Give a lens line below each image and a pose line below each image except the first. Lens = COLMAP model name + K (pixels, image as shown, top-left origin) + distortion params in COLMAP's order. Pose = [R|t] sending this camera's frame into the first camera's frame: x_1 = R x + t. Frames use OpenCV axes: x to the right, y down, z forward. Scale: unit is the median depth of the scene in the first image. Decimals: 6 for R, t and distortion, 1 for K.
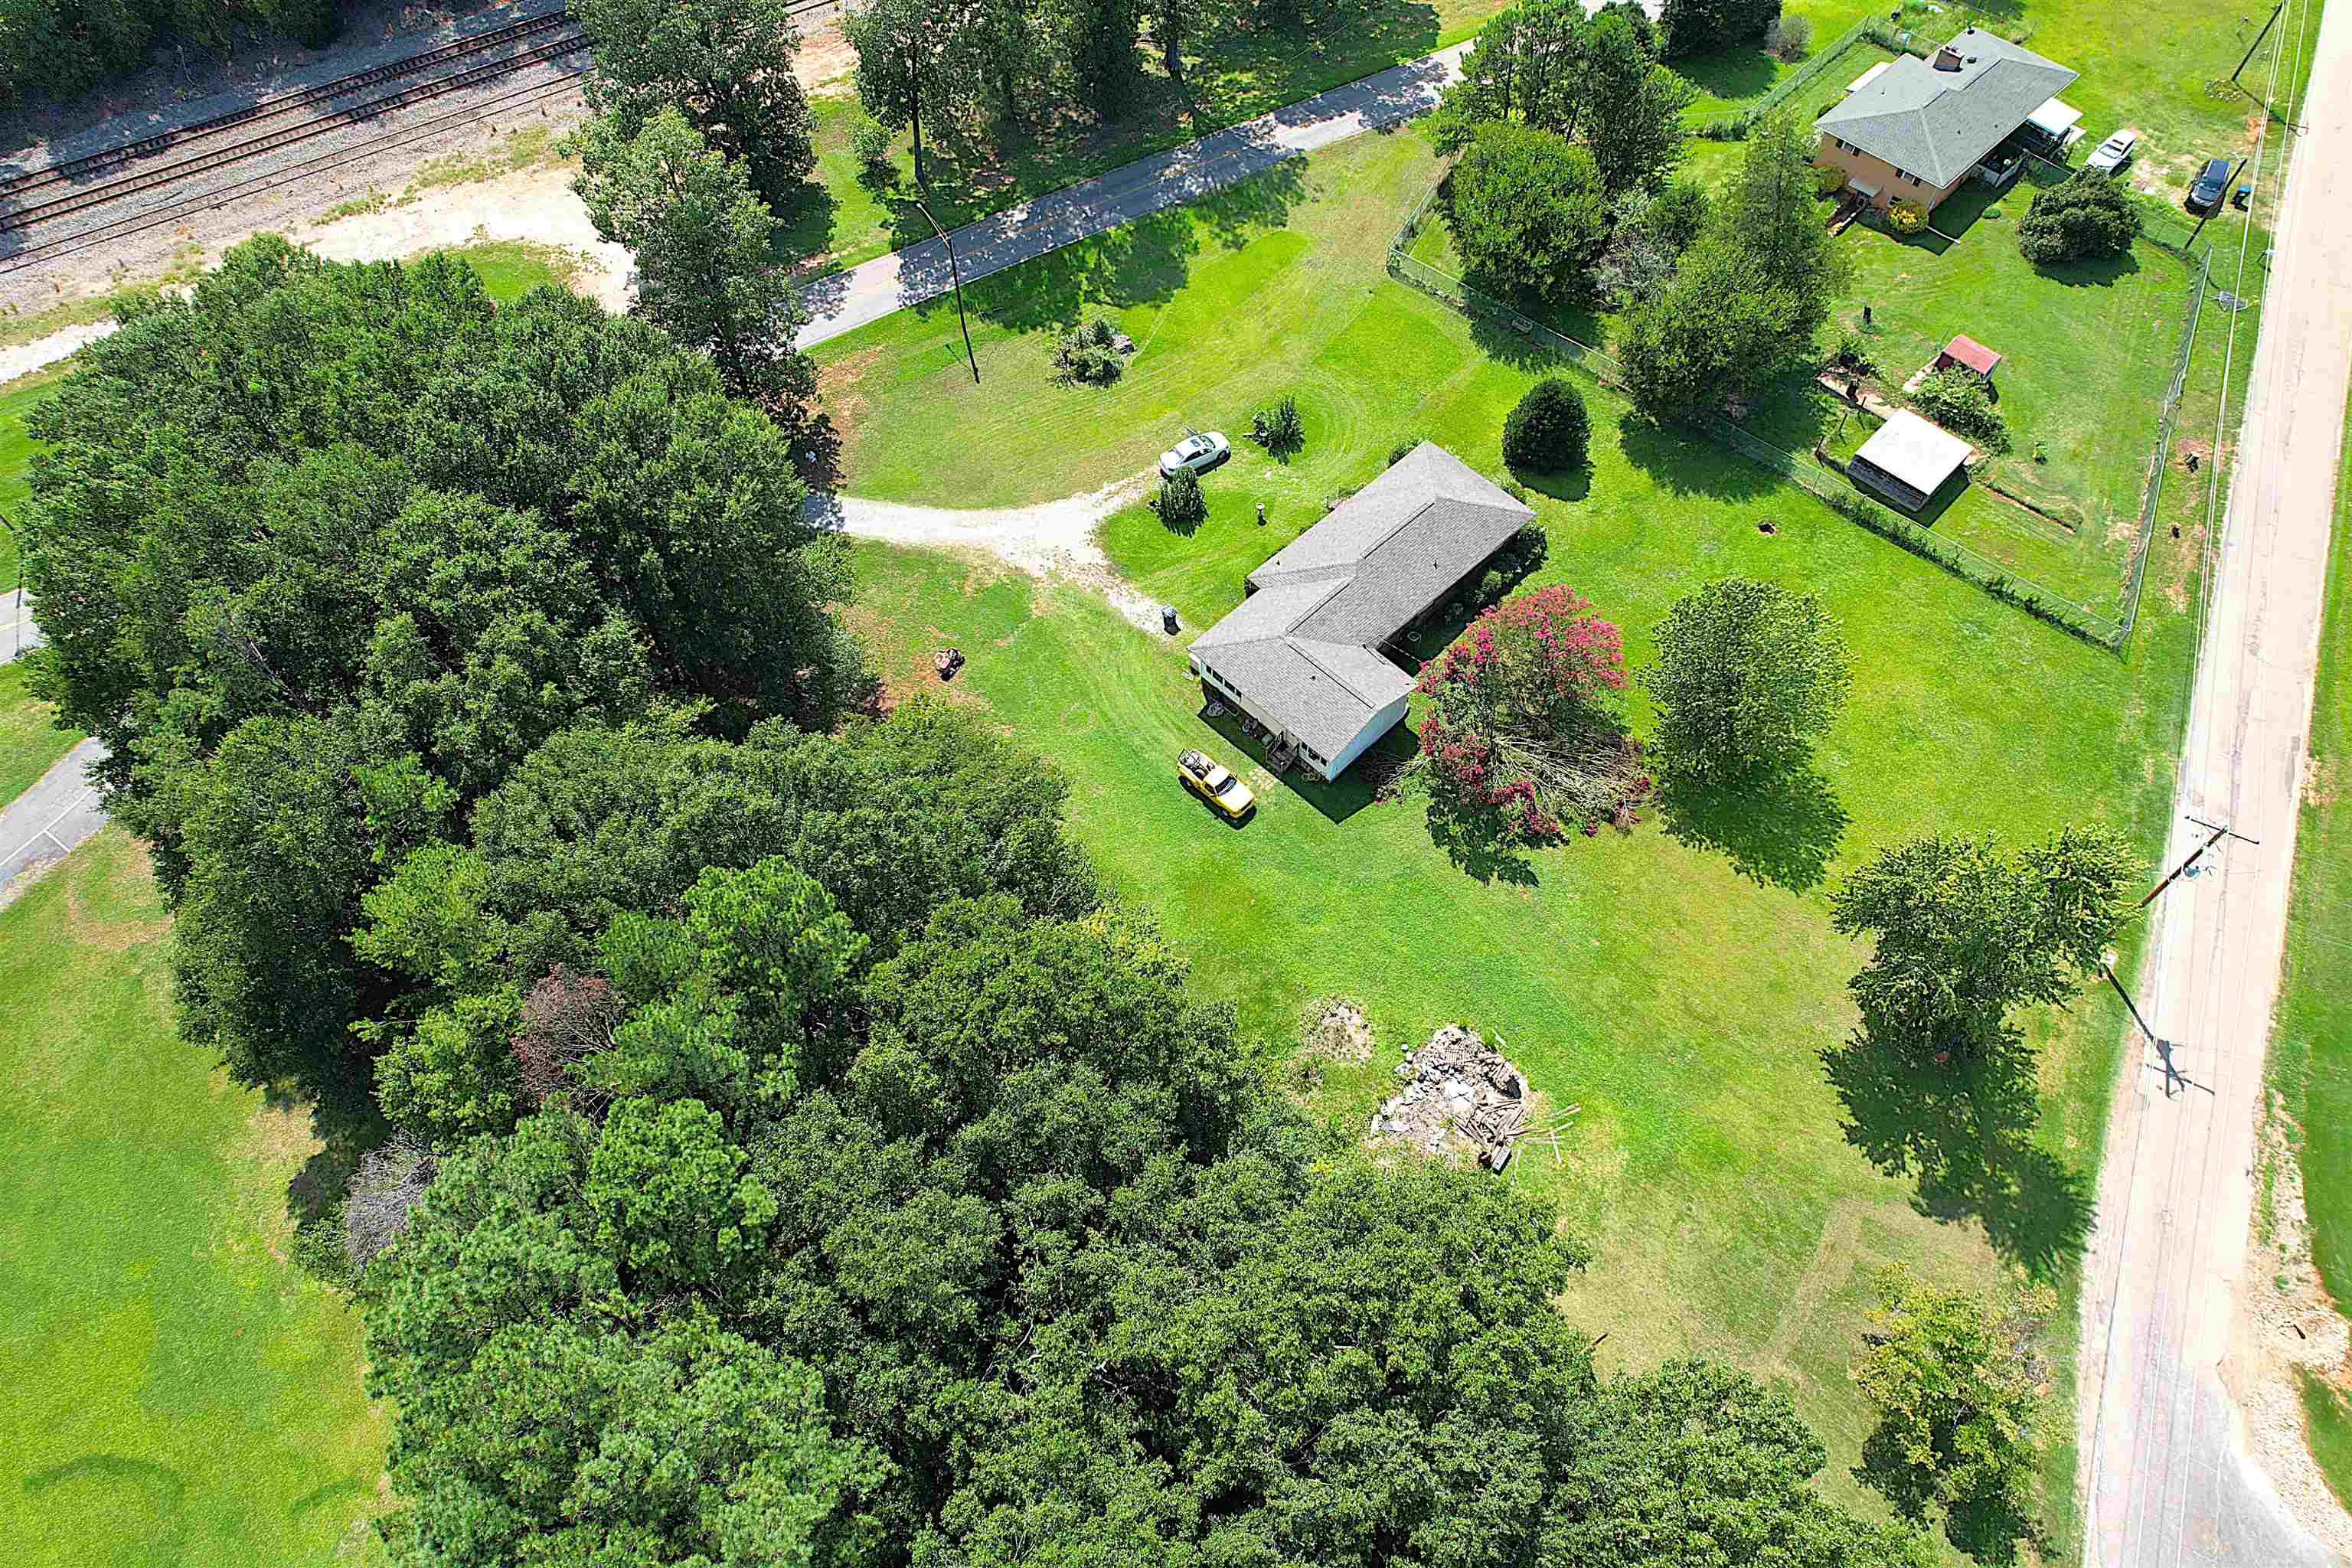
lens RADIAL K [[1508.7, 0, 1181.0], [0, 1508.7, 783.1], [0, 0, 1]] dist [-0.064046, 0.058484]
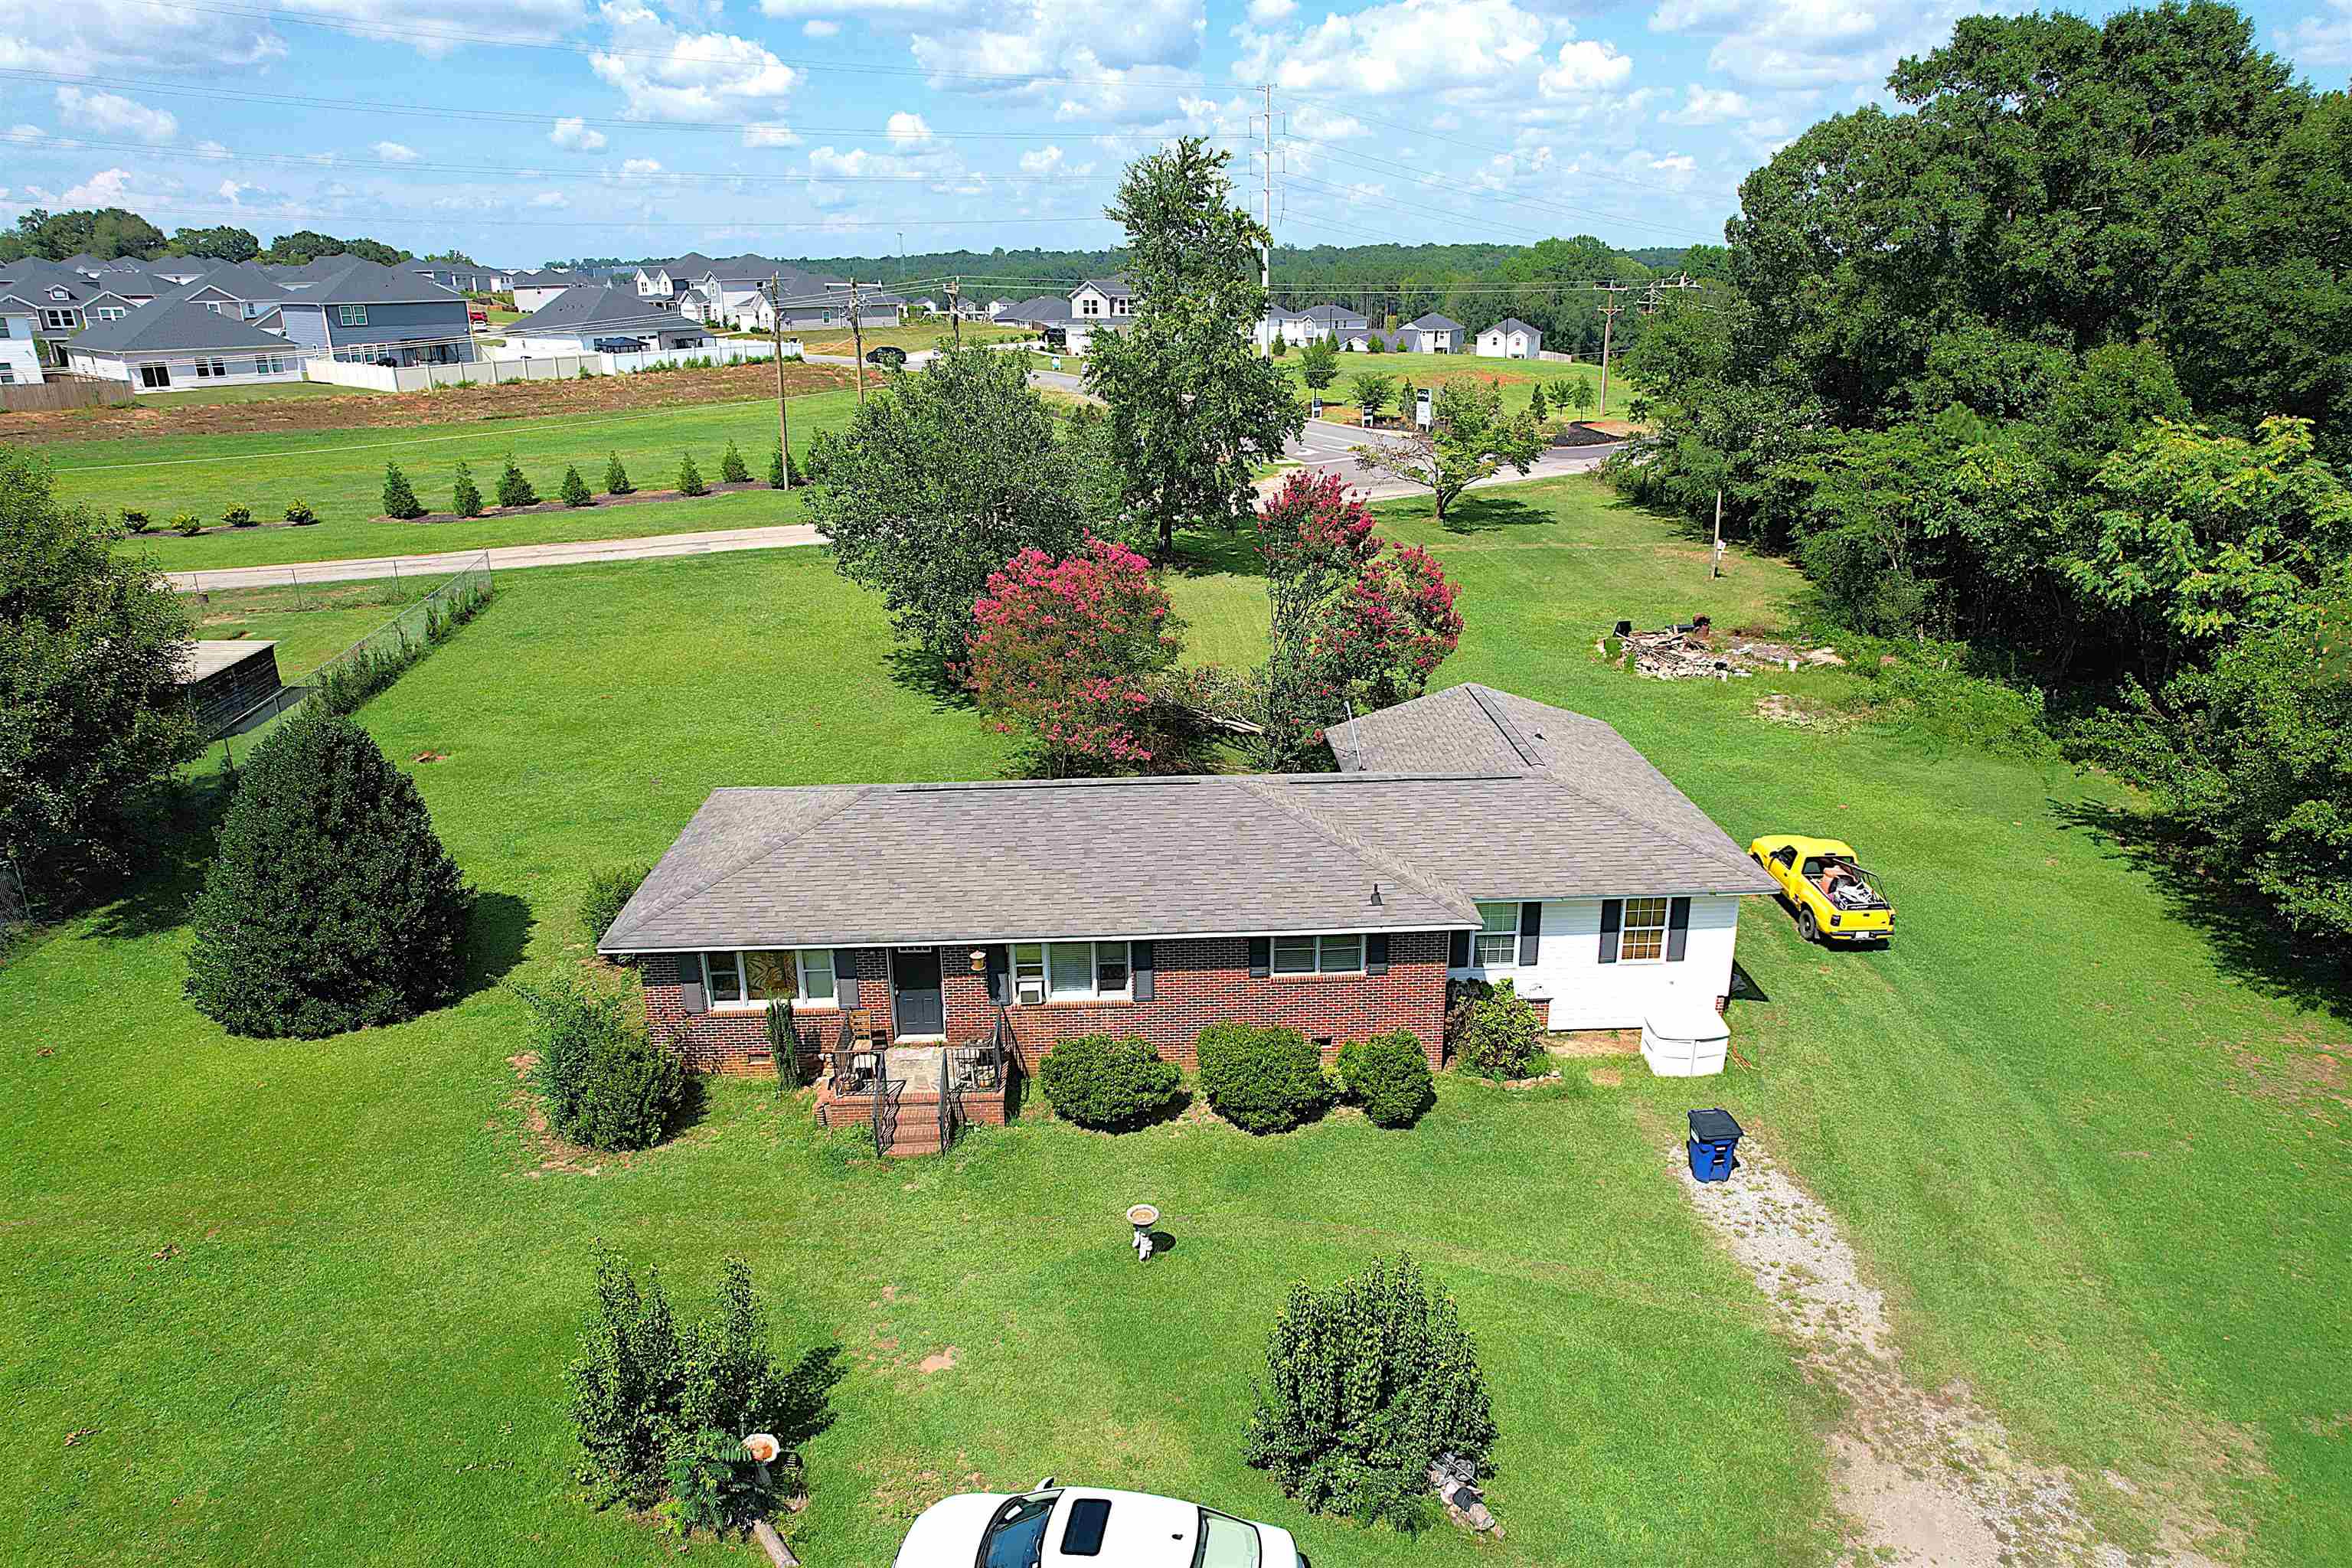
lens RADIAL K [[1508.7, 0, 1181.0], [0, 1508.7, 783.1], [0, 0, 1]] dist [-0.064046, 0.058484]
pose [[-0.740088, -0.215663, 0.636993, -0.094233], [0.570745, 0.299554, 0.764537, -0.386721], [-0.355696, 0.929385, -0.098608, 0.942507]]
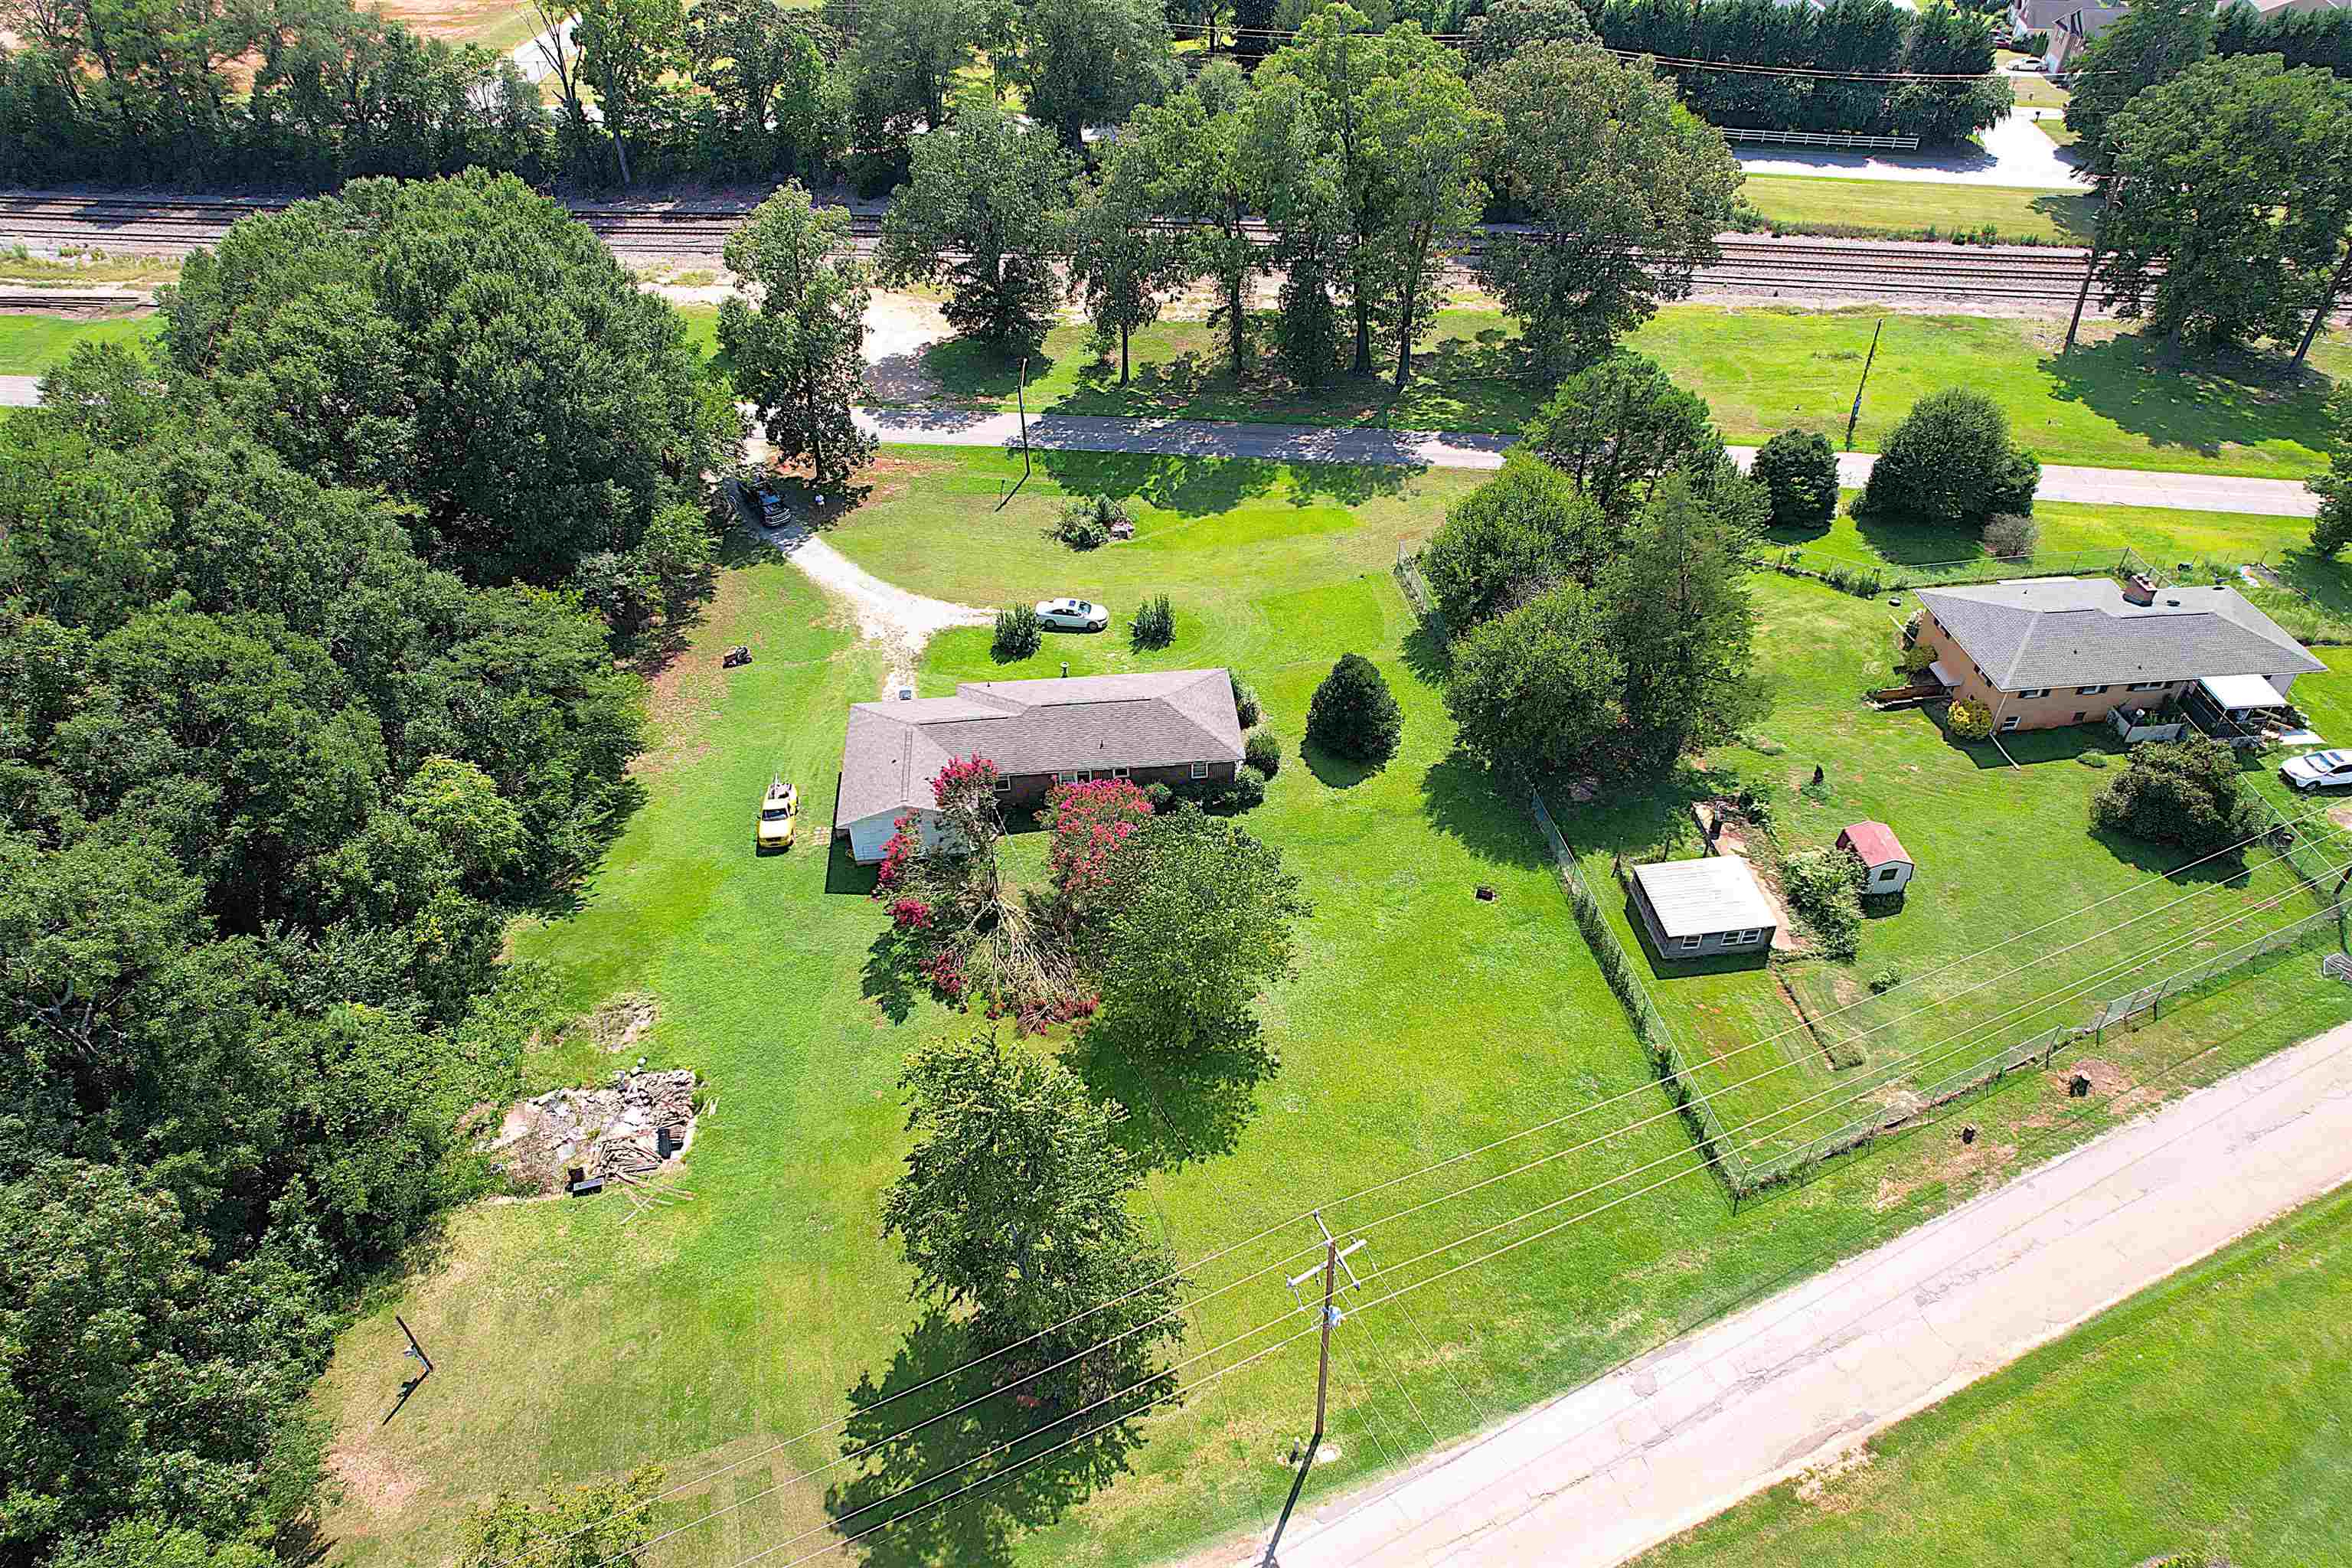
lens RADIAL K [[1508.7, 0, 1181.0], [0, 1508.7, 783.1], [0, 0, 1]] dist [-0.064046, 0.058484]
pose [[0.776065, 0.397775, -0.489385, 0.630663], [-0.522701, 0.839879, -0.146239, -0.009350], [0.352854, 0.369294, 0.859719, 0.183732]]
